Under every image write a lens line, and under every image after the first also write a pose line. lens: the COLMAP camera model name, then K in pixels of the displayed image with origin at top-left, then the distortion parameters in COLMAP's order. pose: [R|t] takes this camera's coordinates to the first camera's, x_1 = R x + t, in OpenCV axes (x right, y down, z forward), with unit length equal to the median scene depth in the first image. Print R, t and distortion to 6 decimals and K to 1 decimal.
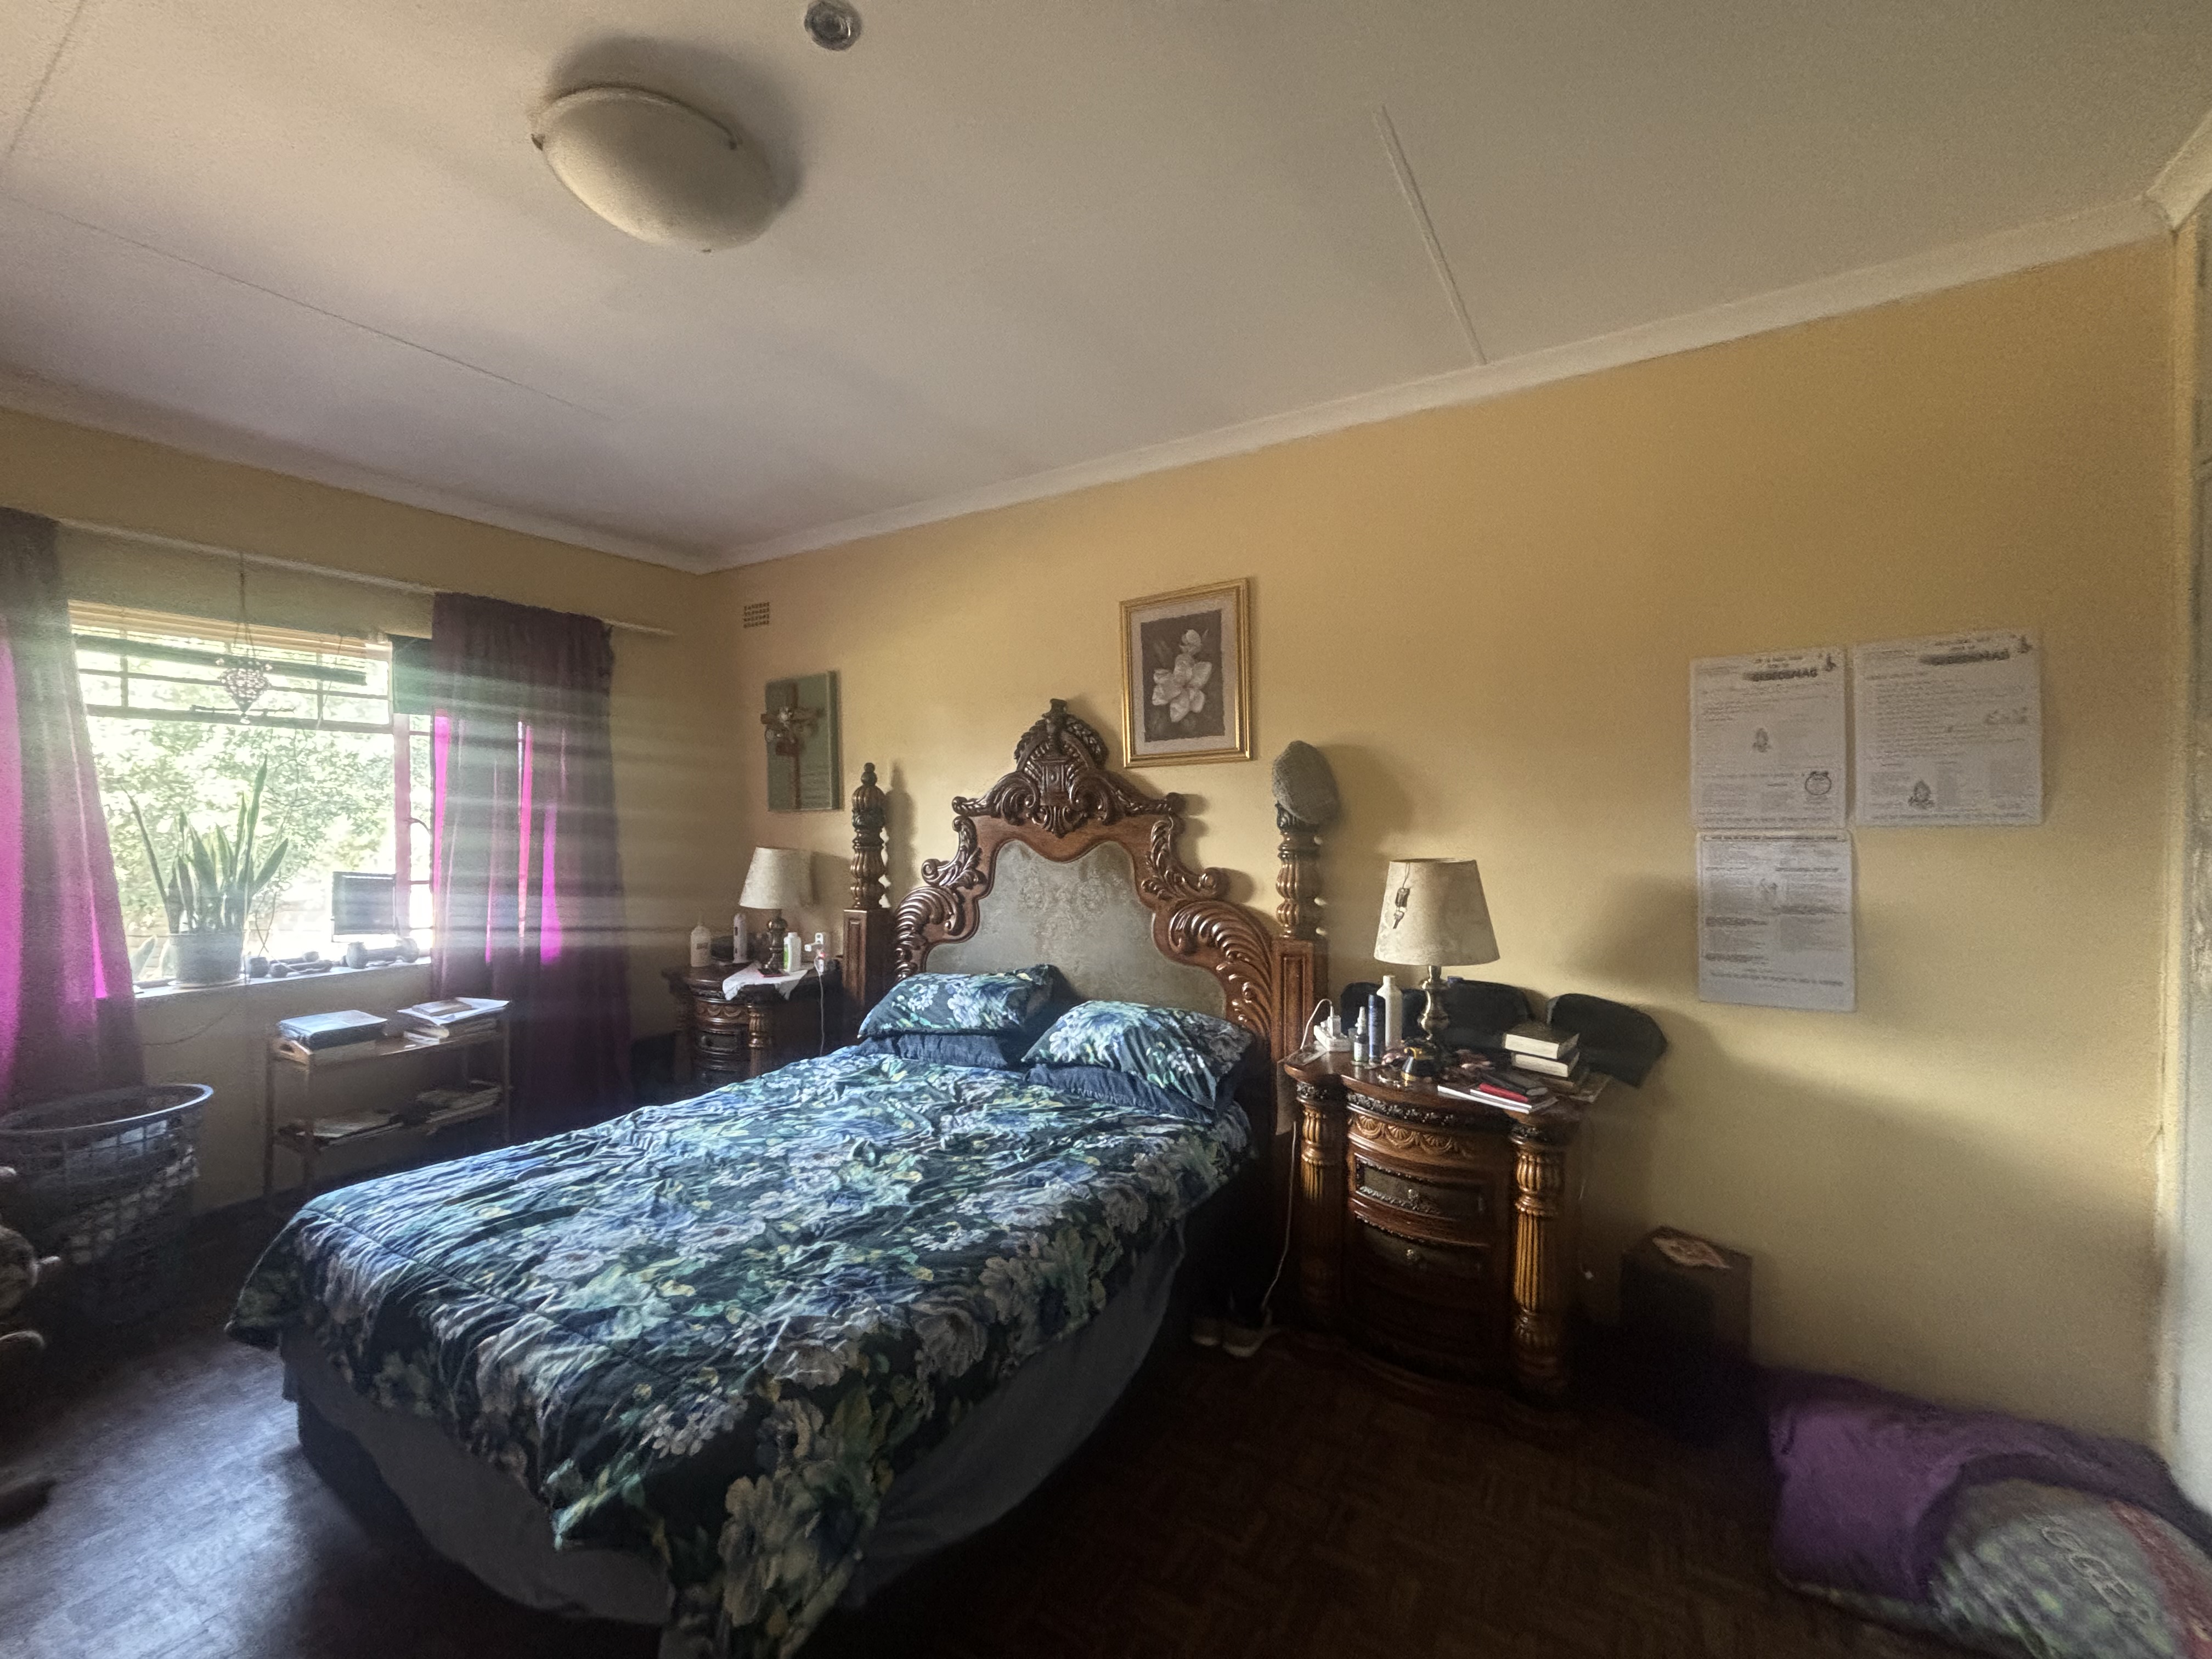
lens RADIAL K [[886.2, 0, 1109.5], [0, 886.2, 819.3], [0, 0, 1]] dist [-0.002111, -0.000135]
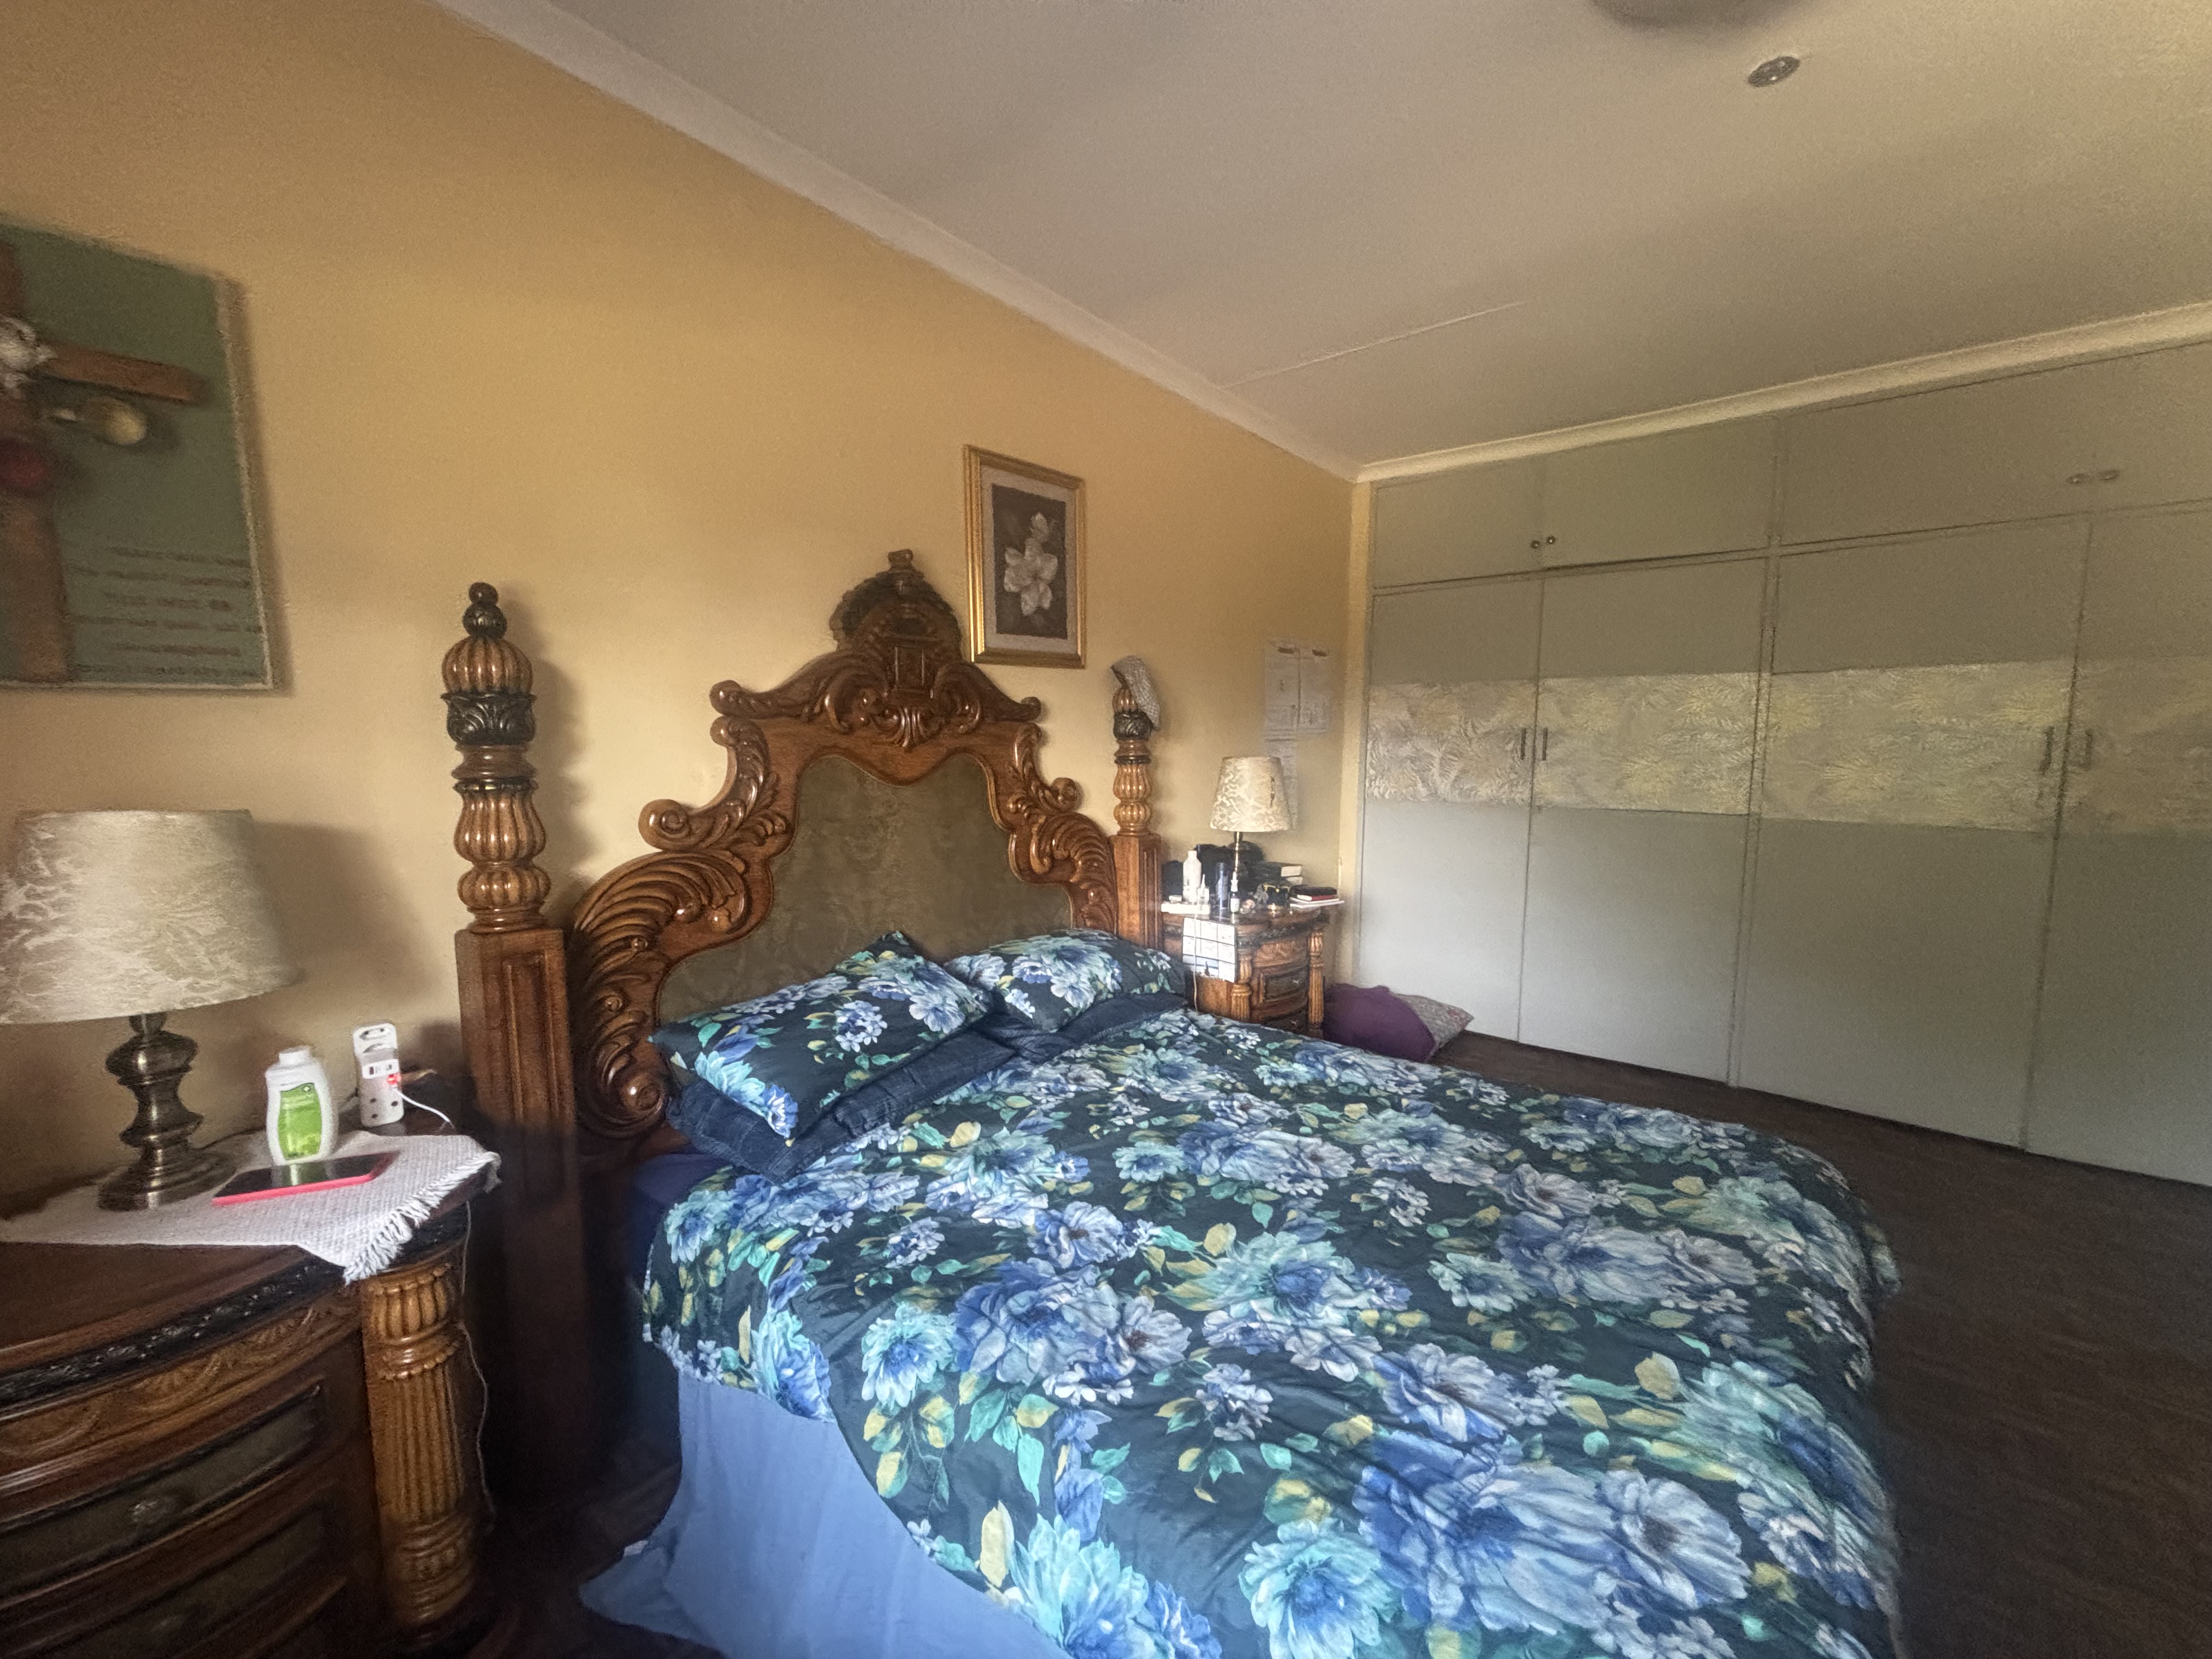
lens RADIAL K [[886.2, 0, 1107.4], [0, 886.2, 841.3], [0, 0, 1]] dist [-0.002111, -0.000135]
pose [[0.120561, -0.120702, 0.985341, -0.805766], [-0.002966, 0.992532, 0.121946, 0.004756], [-0.992701, -0.017624, 0.119303, 0.809091]]
